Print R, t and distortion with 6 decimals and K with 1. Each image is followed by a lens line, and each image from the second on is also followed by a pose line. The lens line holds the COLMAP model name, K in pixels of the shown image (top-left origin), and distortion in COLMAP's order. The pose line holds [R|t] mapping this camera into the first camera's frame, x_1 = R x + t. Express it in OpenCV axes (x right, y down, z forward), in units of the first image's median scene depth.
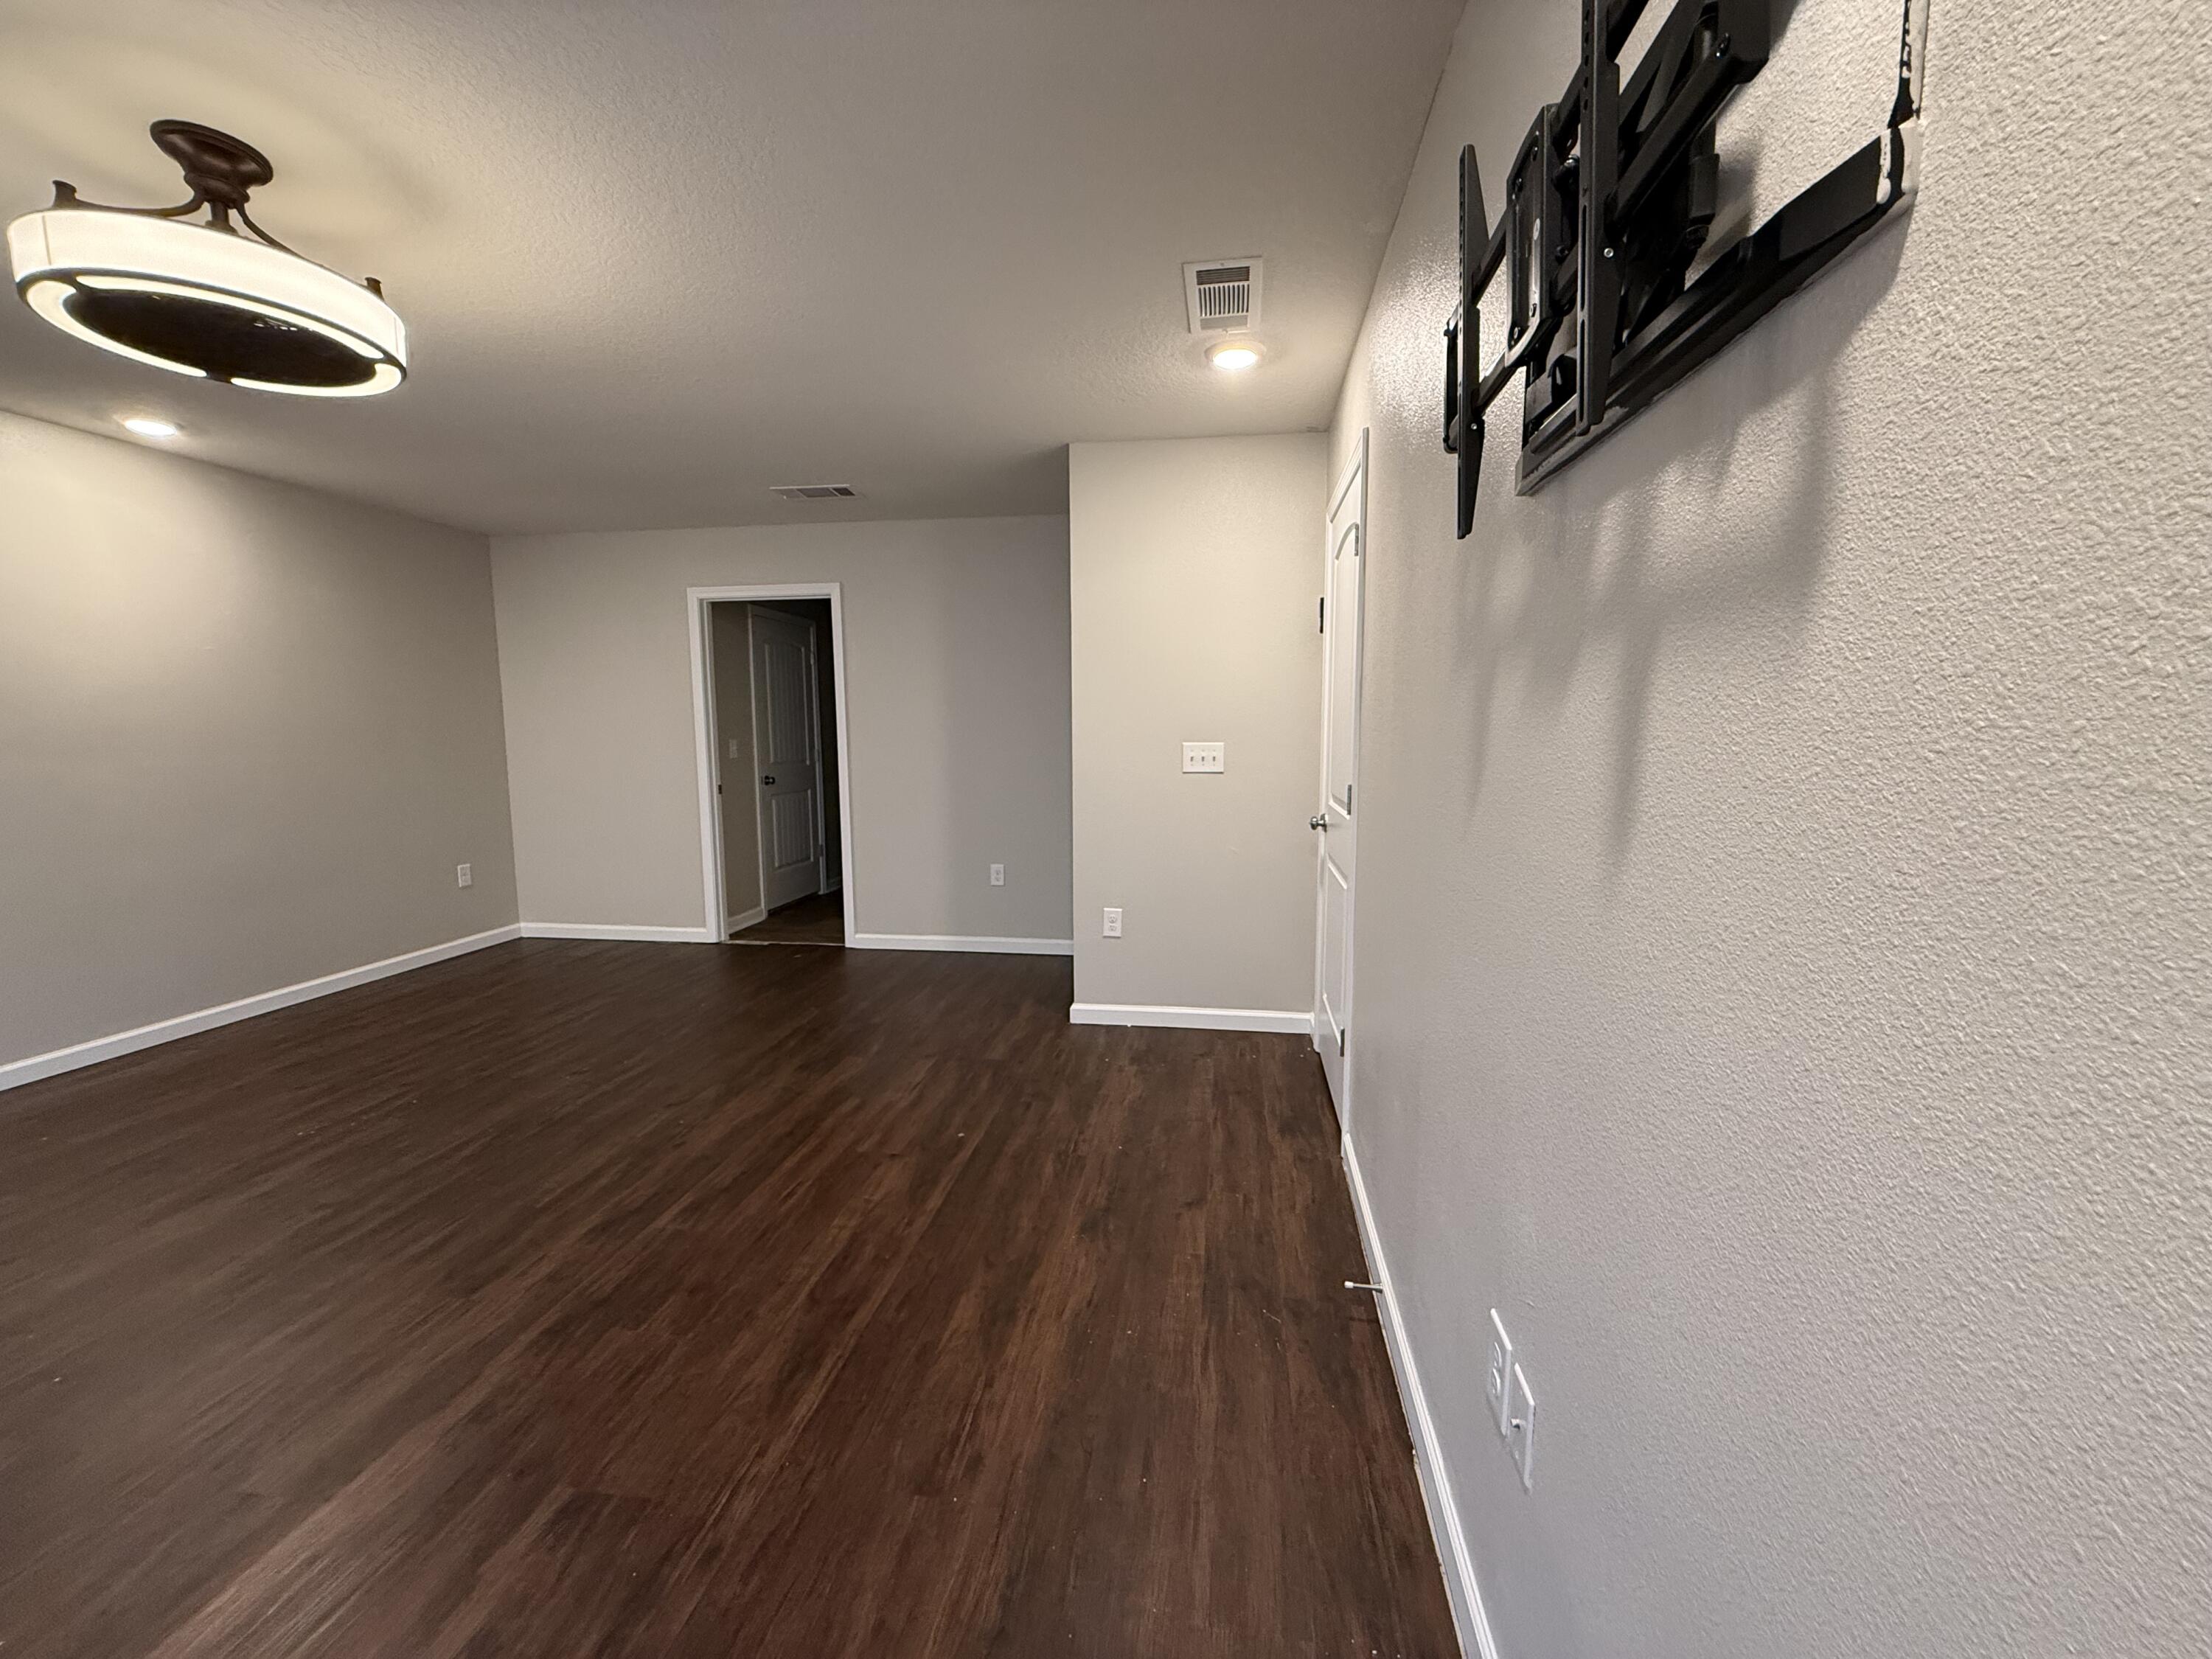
lens RADIAL K [[881.2, 0, 1100.4], [0, 881.2, 823.7], [0, 0, 1]] dist [-0.000207, -0.000236]
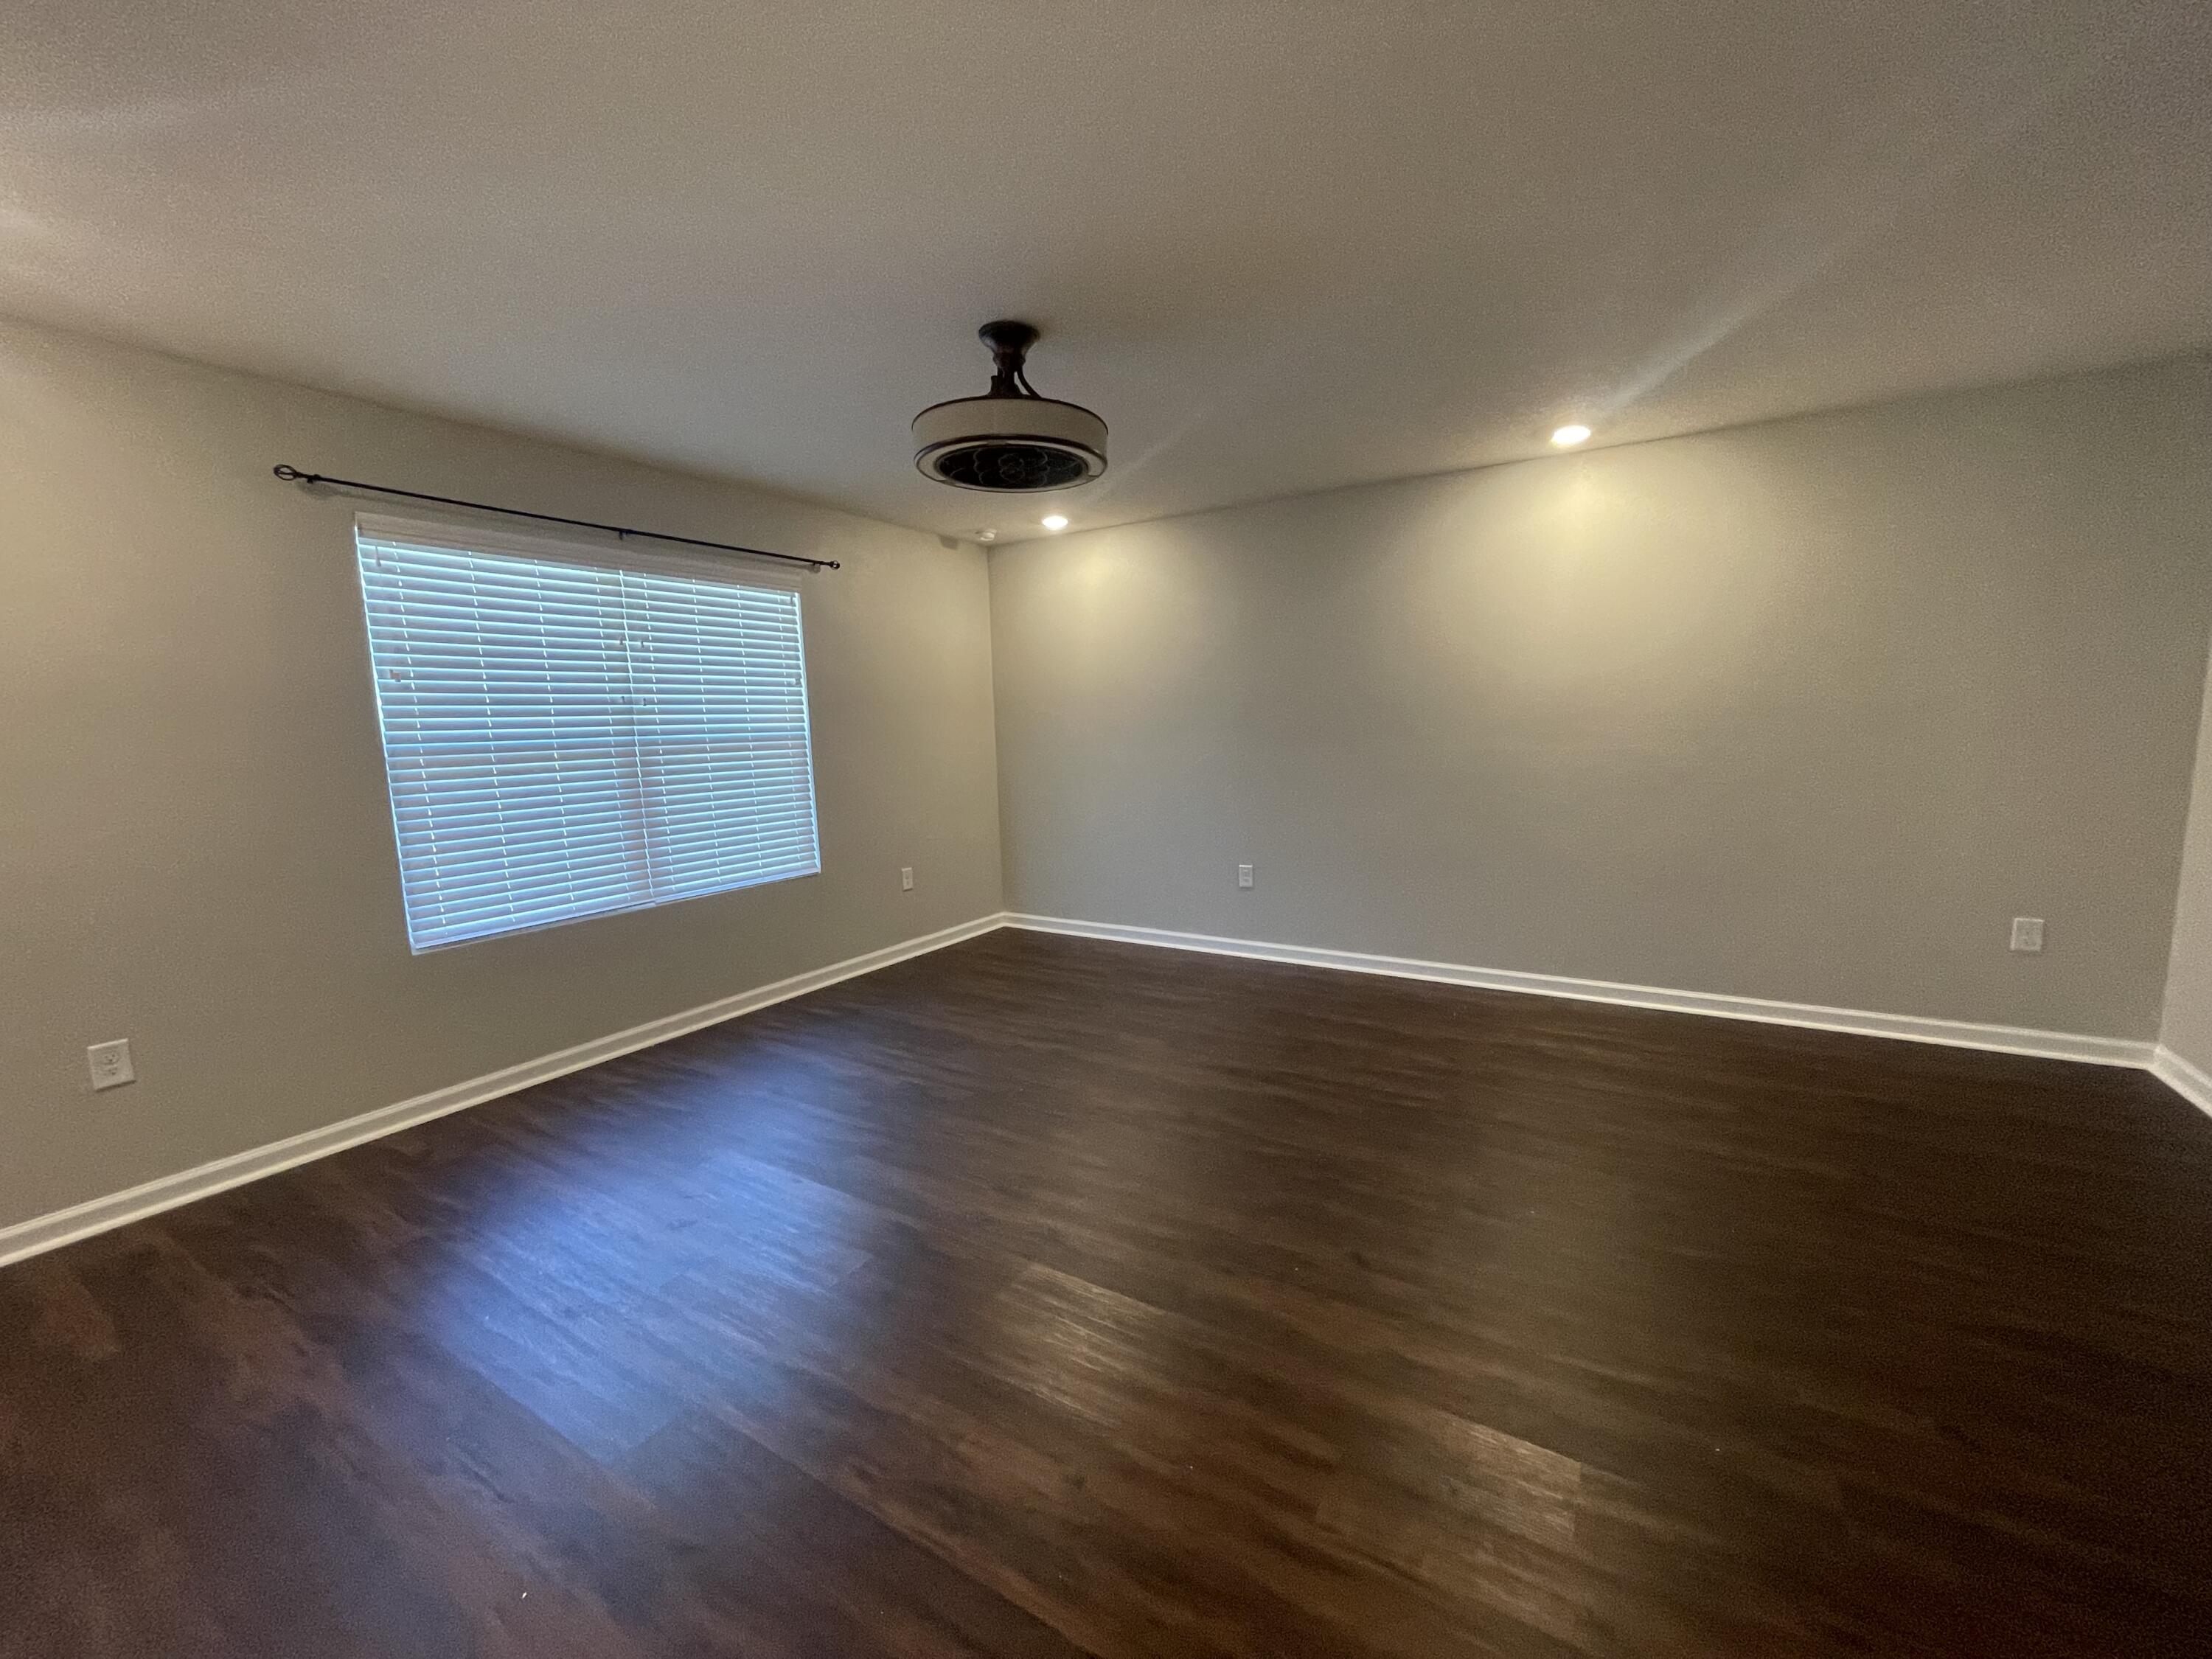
lens RADIAL K [[887.5, 0, 1110.5], [0, 887.5, 842.4], [0, 0, 1]] dist [-0.002365, 0.000319]
pose [[-0.392483, 0.140068, -0.909031, 0.265713], [-0.071941, 0.980633, 0.182163, -0.169993], [0.916941, 0.136893, -0.374805, 1.359334]]
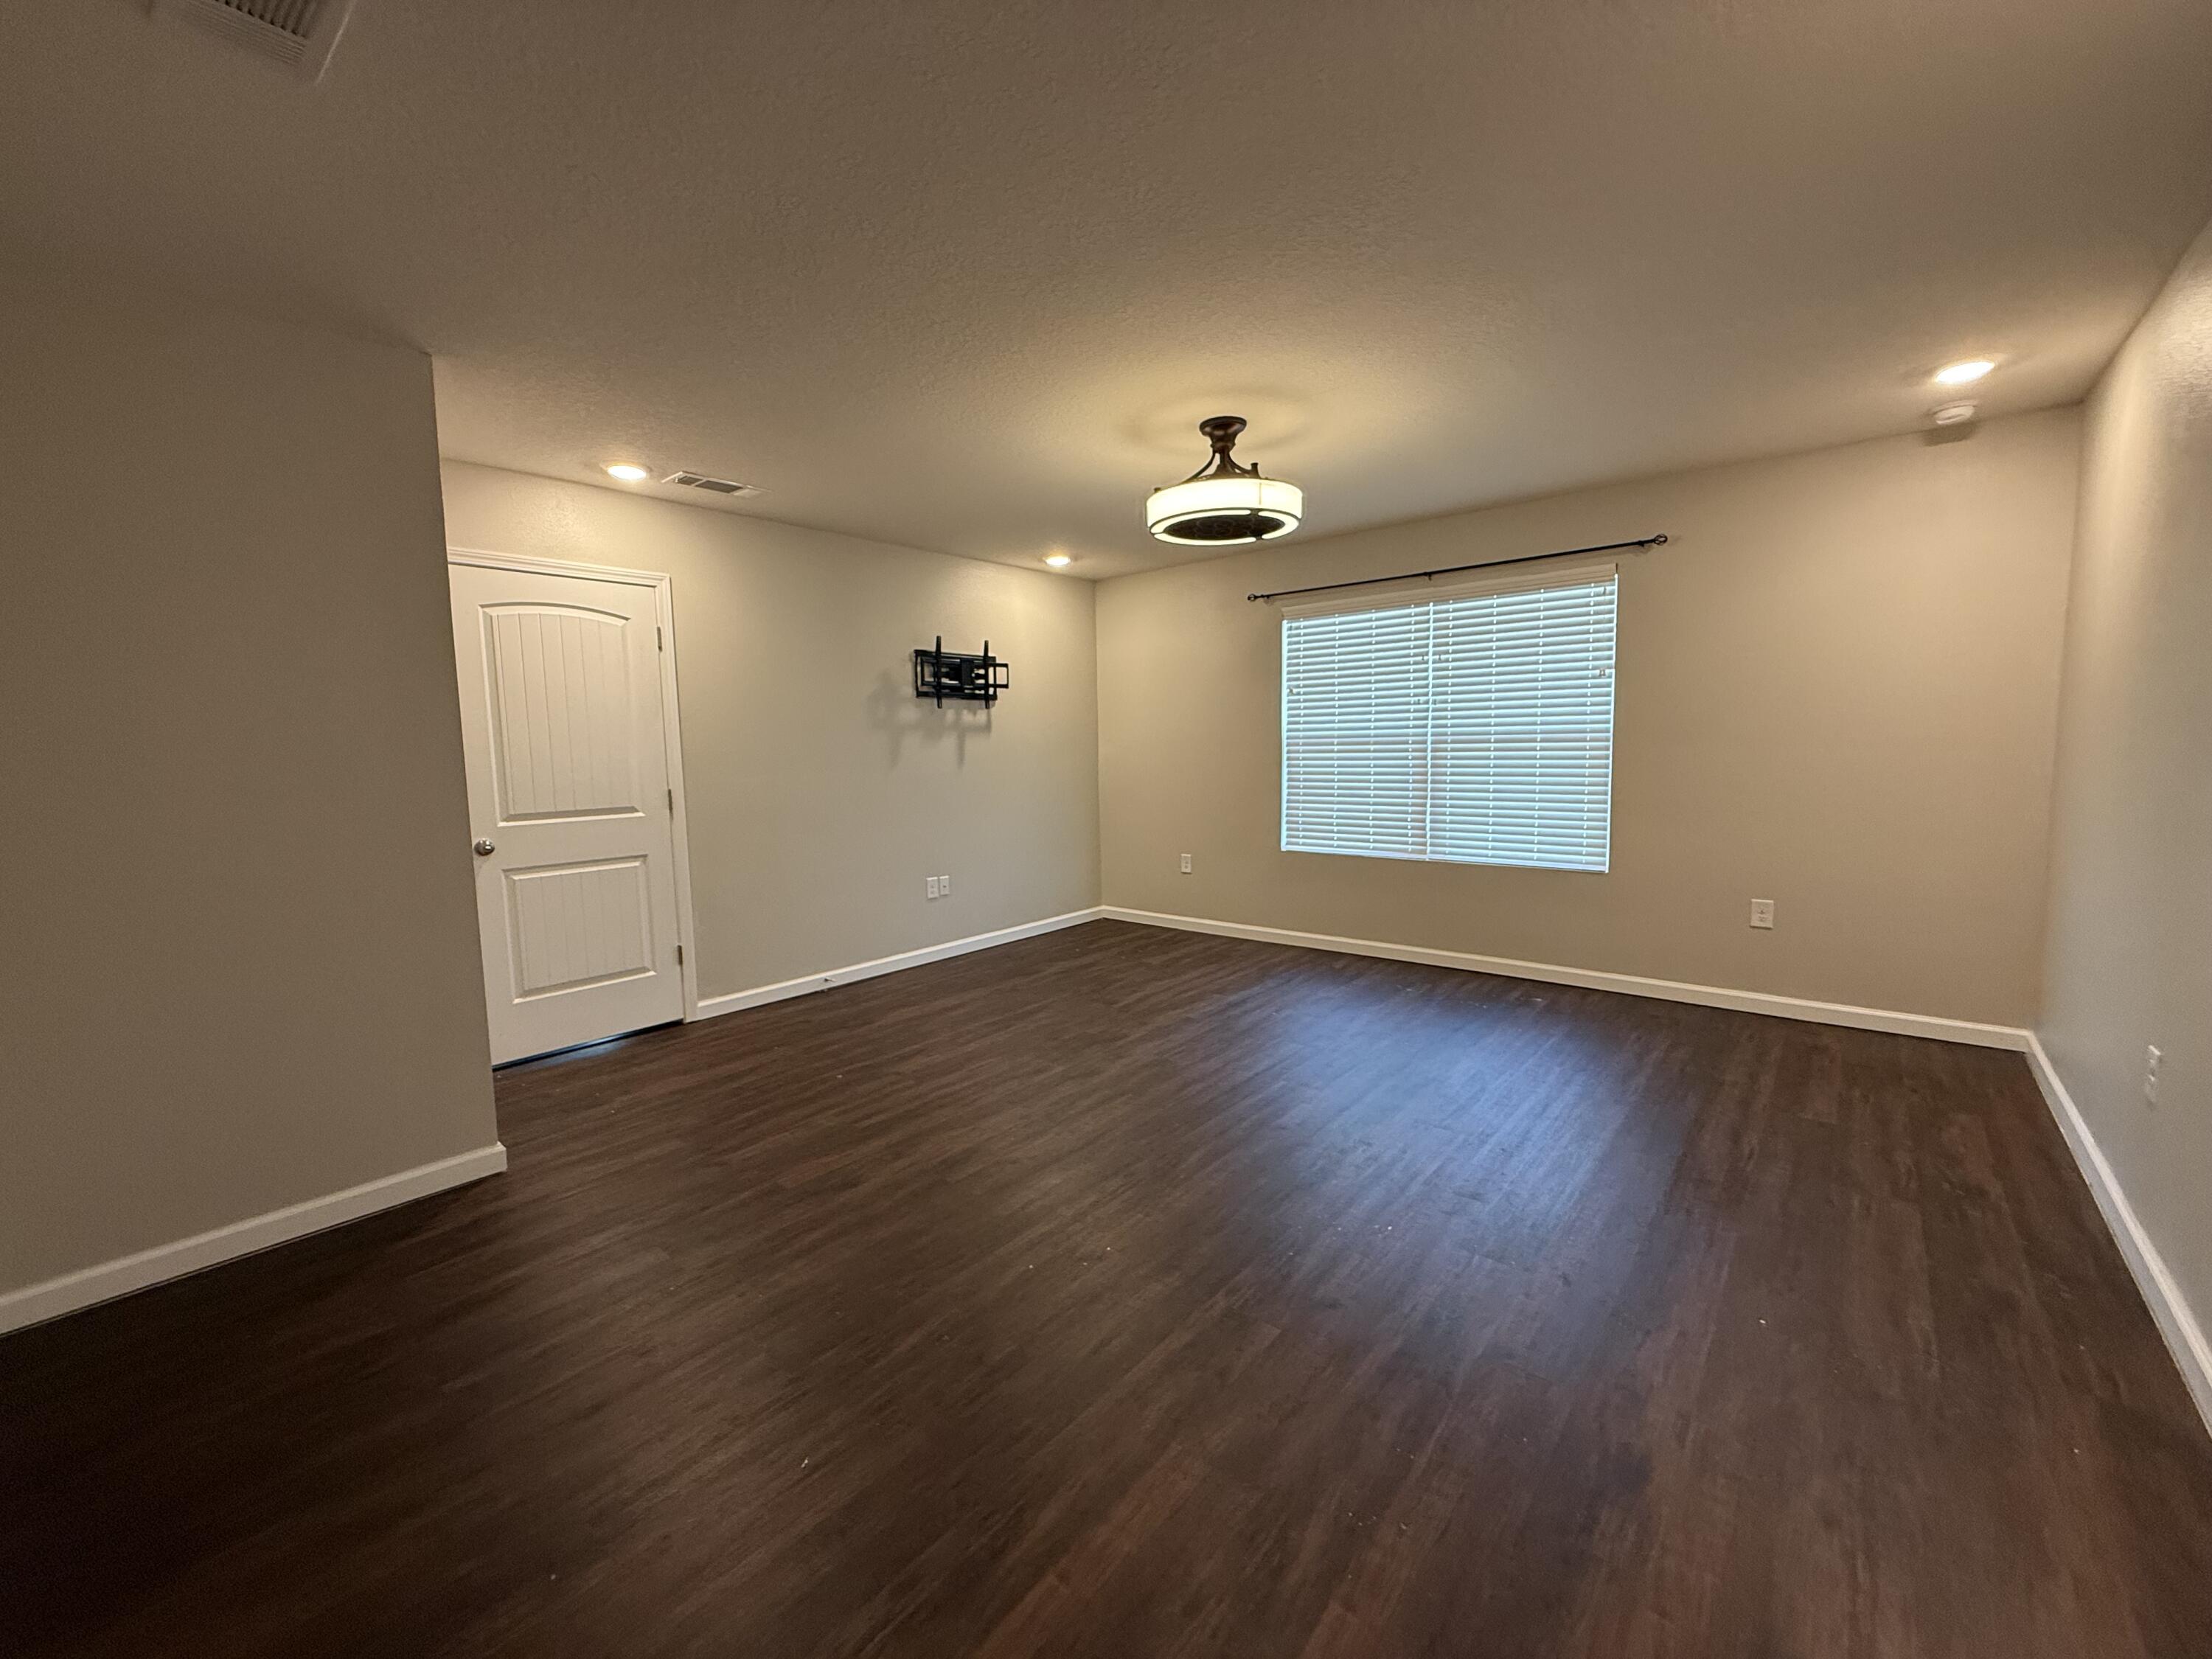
lens RADIAL K [[881.2, 0, 1096.6], [0, 881.2, 827.0], [0, 0, 1]] dist [-0.000207, -0.000236]
pose [[-0.843423, -0.028965, 0.536469, -1.348802], [0.083920, 0.979186, 0.184805, -0.227694], [-0.530656, 0.200889, -0.823437, 2.123779]]
